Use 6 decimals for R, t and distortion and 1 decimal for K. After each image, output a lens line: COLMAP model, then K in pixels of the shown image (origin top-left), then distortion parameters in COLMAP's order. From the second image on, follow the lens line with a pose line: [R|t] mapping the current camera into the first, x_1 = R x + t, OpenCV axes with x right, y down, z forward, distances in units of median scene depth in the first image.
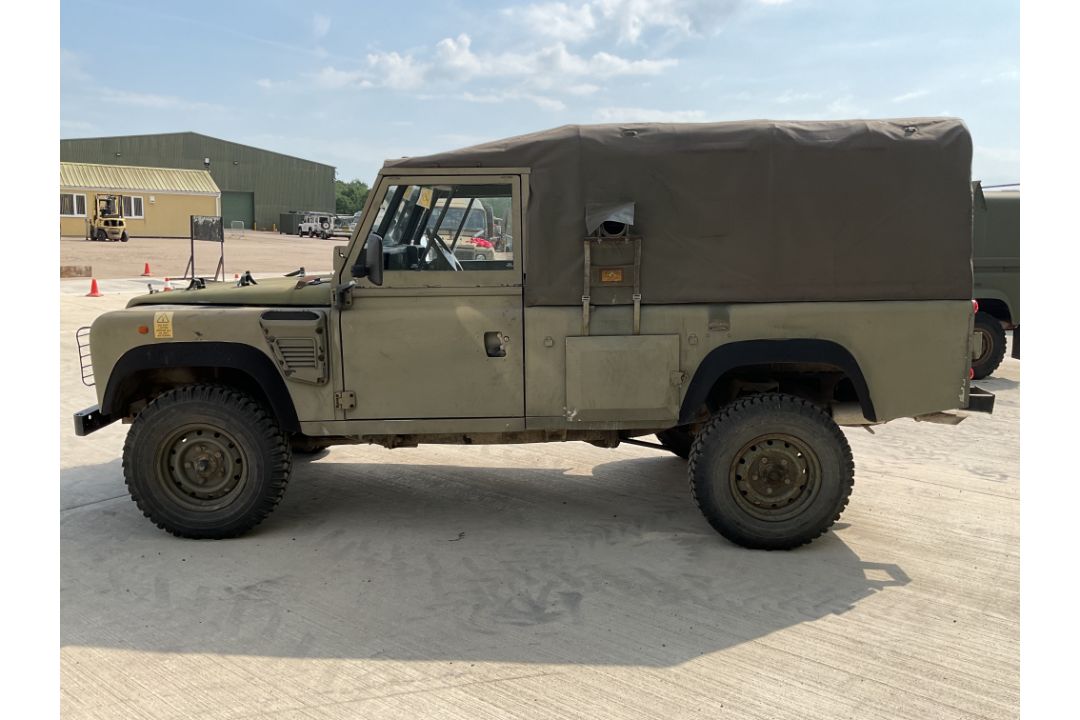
lens RADIAL K [[797.9, 0, 535.6], [0, 797.9, 356.9], [0, 0, 1]] dist [0.074449, -0.142332]
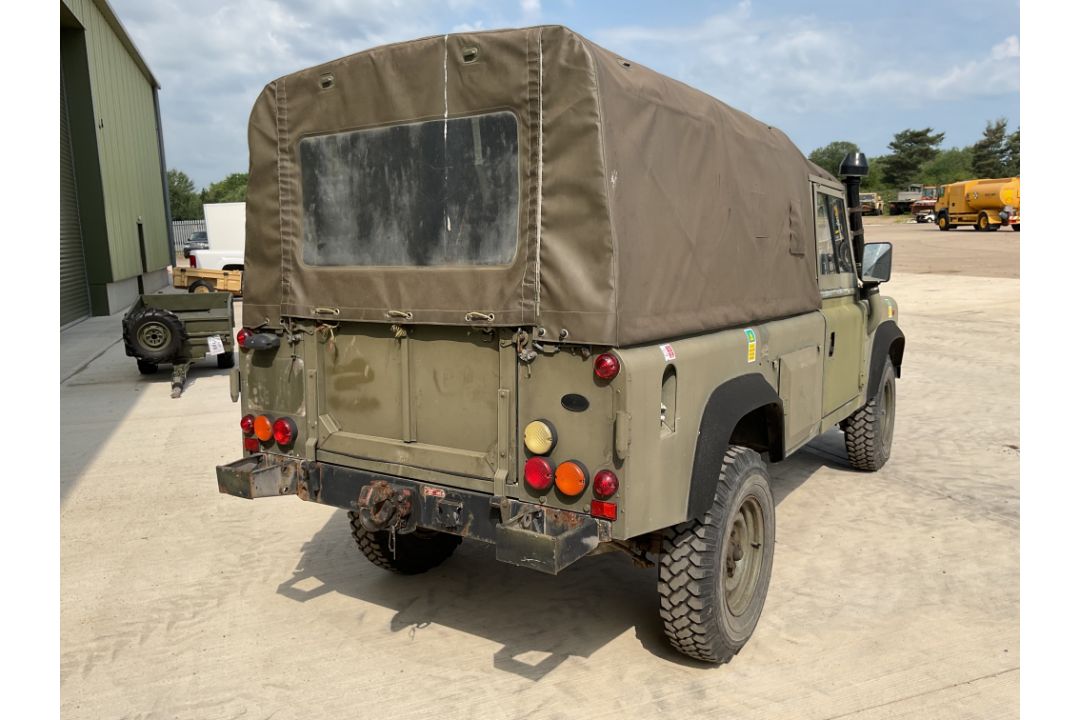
lens RADIAL K [[797.9, 0, 536.3], [0, 797.9, 360.7], [0, 0, 1]] dist [0.074449, -0.142332]
pose [[-0.547978, 0.117704, -0.828170, 1.038312], [-0.121447, 0.968366, 0.217987, -0.244932], [0.827630, 0.220031, -0.516348, 1.648267]]
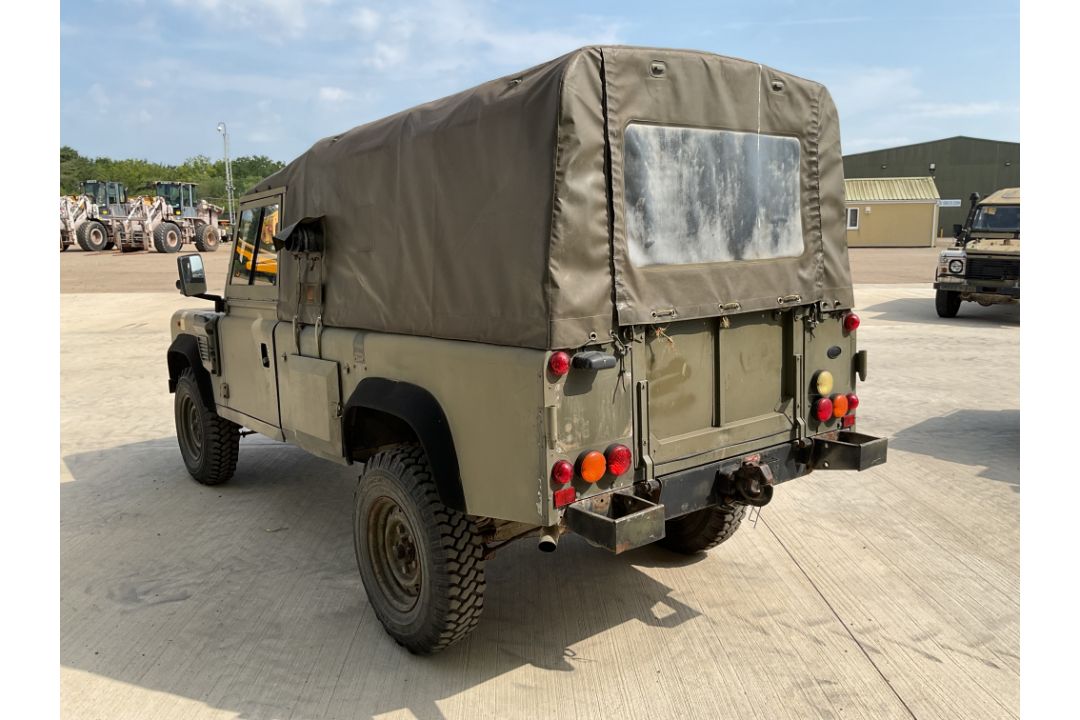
lens RADIAL K [[797.9, 0, 535.2], [0, 797.9, 361.0], [0, 0, 1]] dist [0.074449, -0.142332]
pose [[0.609729, 0.092355, -0.787211, 1.009646], [-0.097024, 0.994416, 0.041515, -0.087180], [0.786649, 0.051066, 0.615285, 0.623447]]
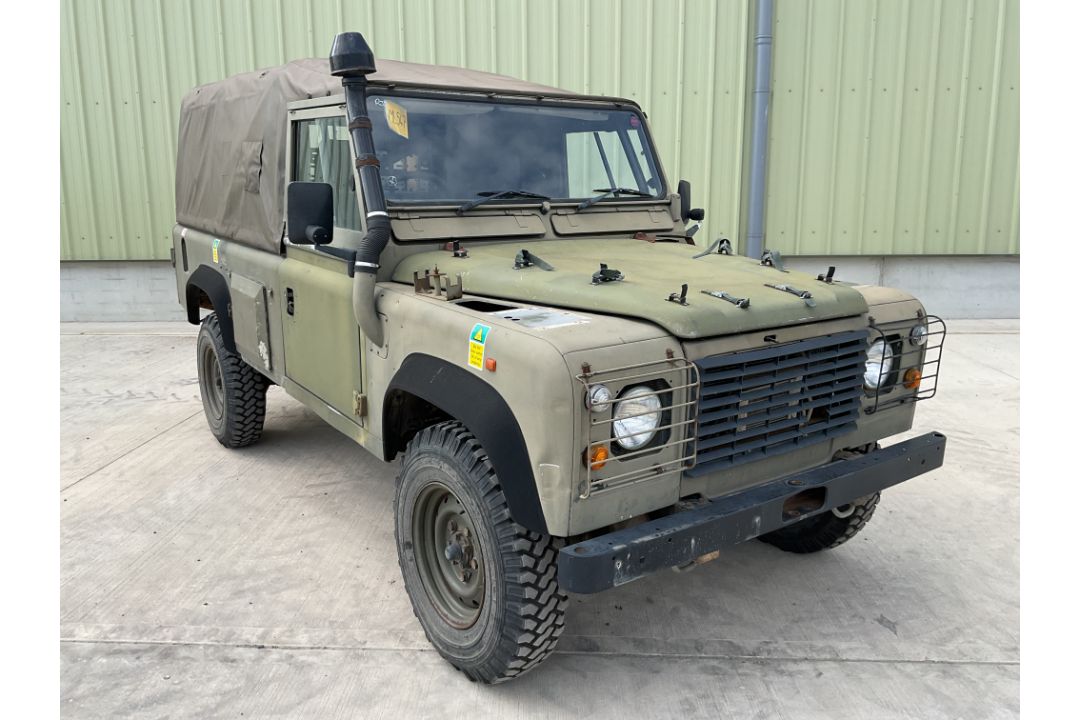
lens RADIAL K [[797.9, 0, 532.9], [0, 797.9, 359.5], [0, 0, 1]] dist [0.074449, -0.142332]
pose [[-0.569246, -0.187197, 0.800573, -0.943073], [0.122361, 0.943601, 0.307645, -0.265379], [-0.813011, 0.273085, -0.514235, 1.678418]]
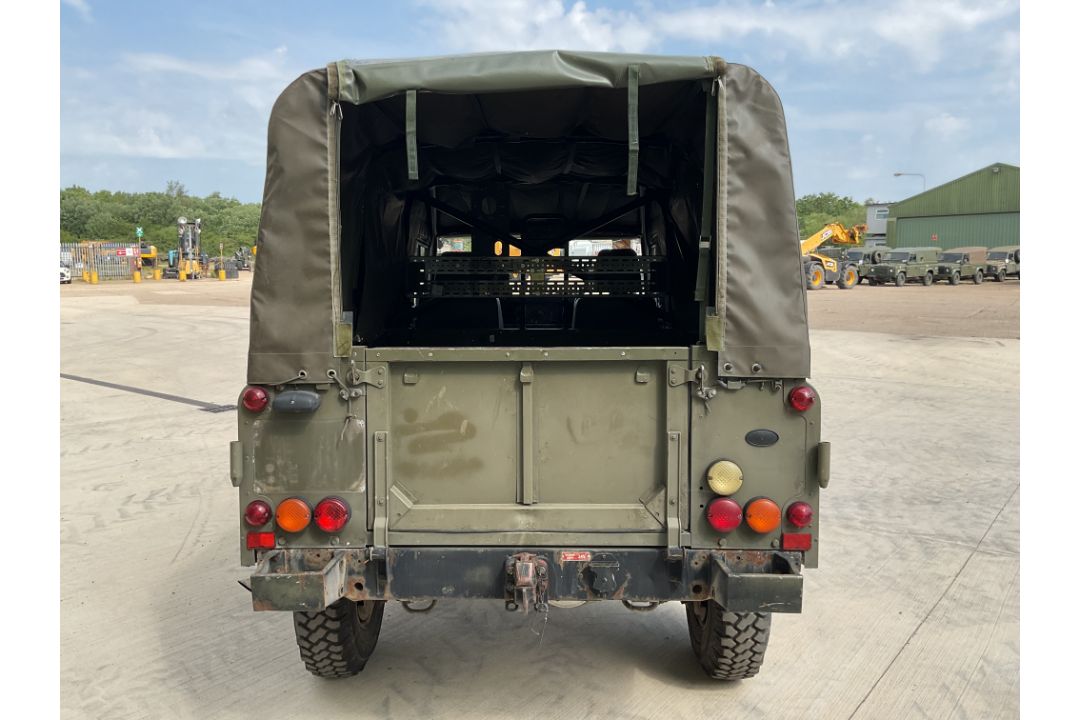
lens RADIAL K [[797.9, 0, 538.5], [0, 797.9, 359.8], [0, 0, 1]] dist [0.074449, -0.142332]
pose [[-0.016550, 0.082003, -0.996495, 1.123157], [-0.154967, 0.984378, 0.083580, -0.171113], [0.987781, 0.155807, -0.003583, 1.210061]]
